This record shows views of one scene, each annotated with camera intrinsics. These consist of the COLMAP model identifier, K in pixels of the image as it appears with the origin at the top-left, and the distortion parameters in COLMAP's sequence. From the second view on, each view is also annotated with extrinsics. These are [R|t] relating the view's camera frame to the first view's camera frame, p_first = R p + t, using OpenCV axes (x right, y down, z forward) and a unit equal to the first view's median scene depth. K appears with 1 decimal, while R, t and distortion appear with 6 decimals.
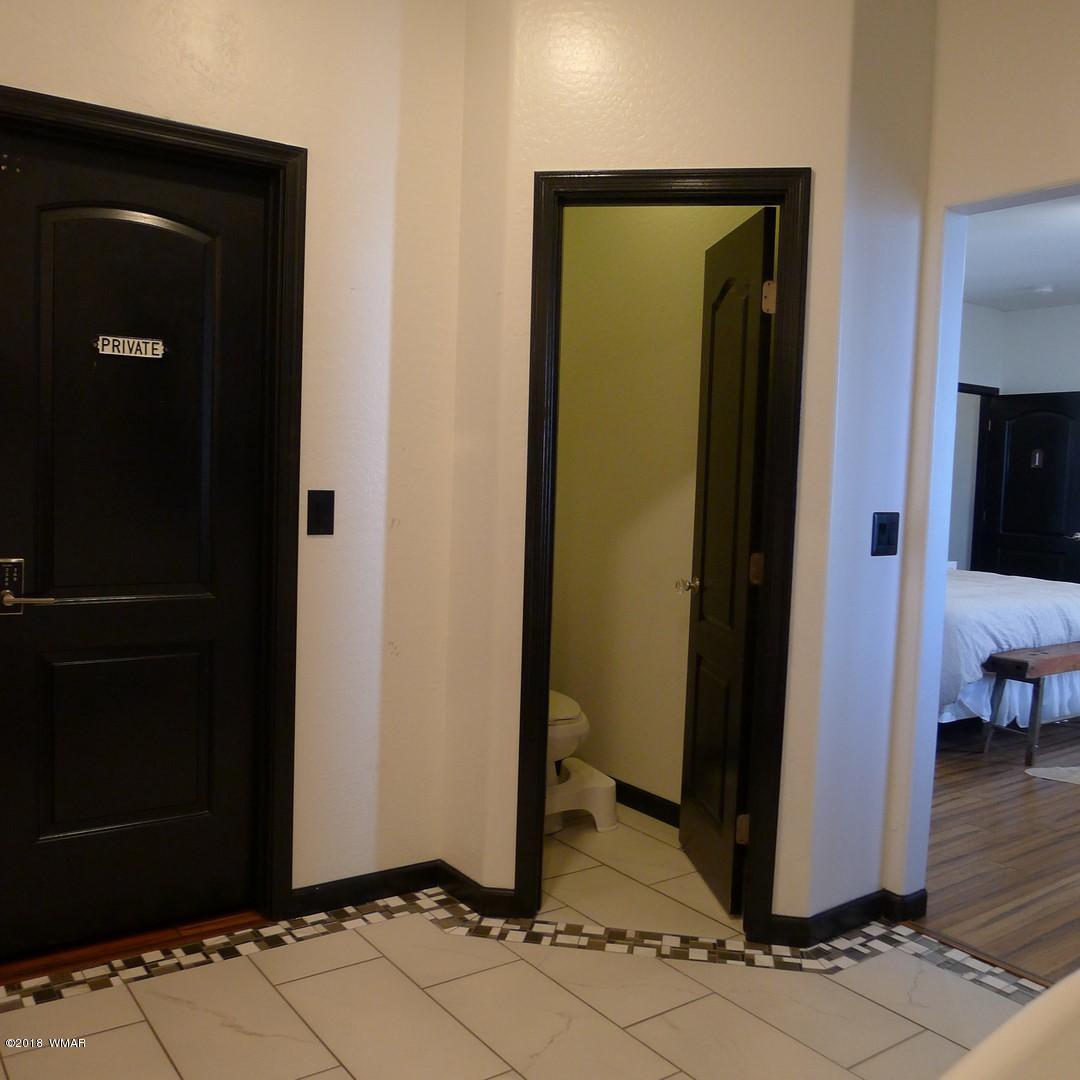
lens RADIAL K [[1033.8, 0, 536.1], [0, 1033.8, 540.7], [0, 0, 1]] dist [-0.042422, 0.001026]
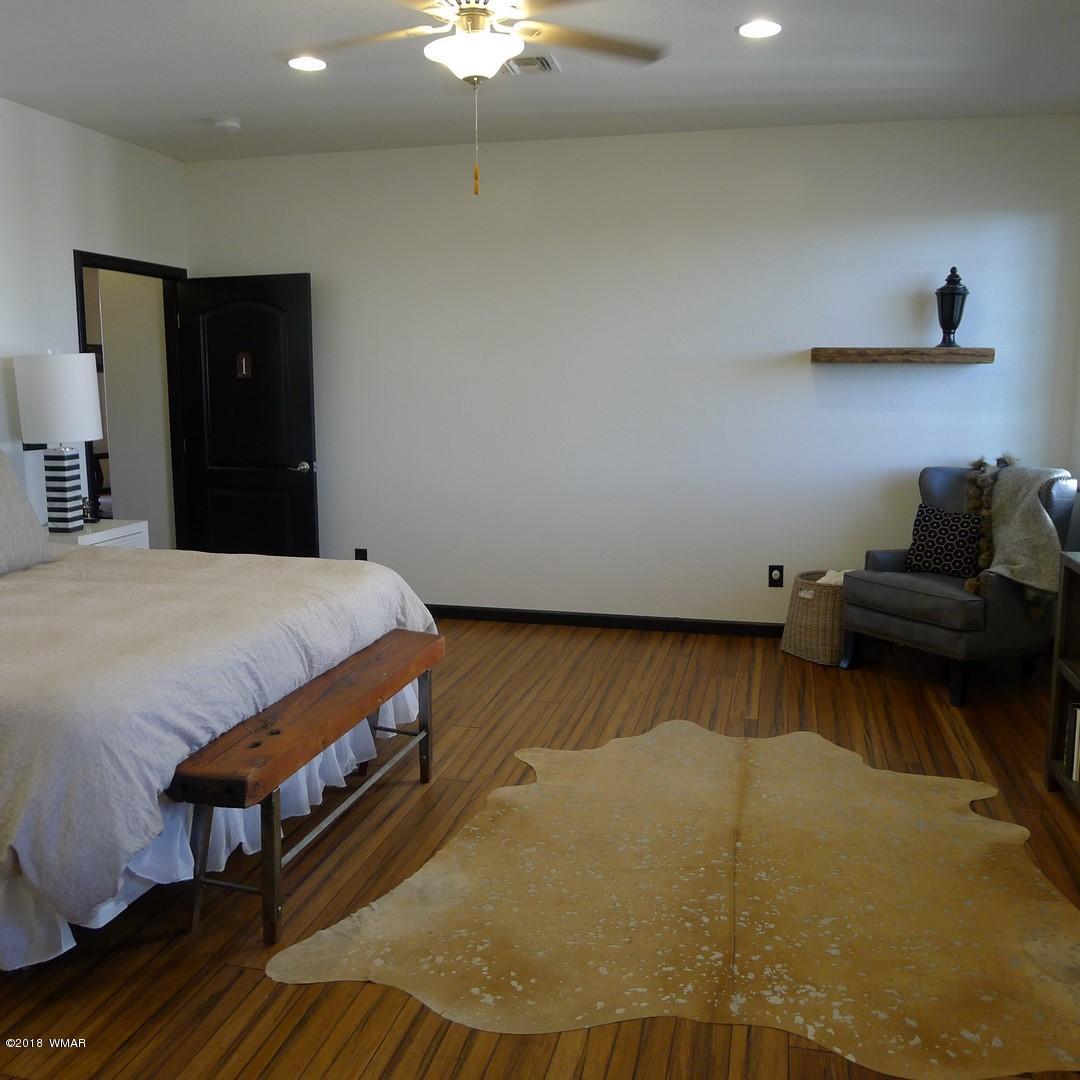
lens RADIAL K [[1033.8, 0, 536.1], [0, 1033.8, 540.7], [0, 0, 1]] dist [-0.042422, 0.001026]
pose [[0.756029, -0.134541, 0.640561, 0.254014], [0.071178, 0.989742, 0.123874, -0.052046], [-0.650656, -0.048058, 0.757850, 0.475882]]
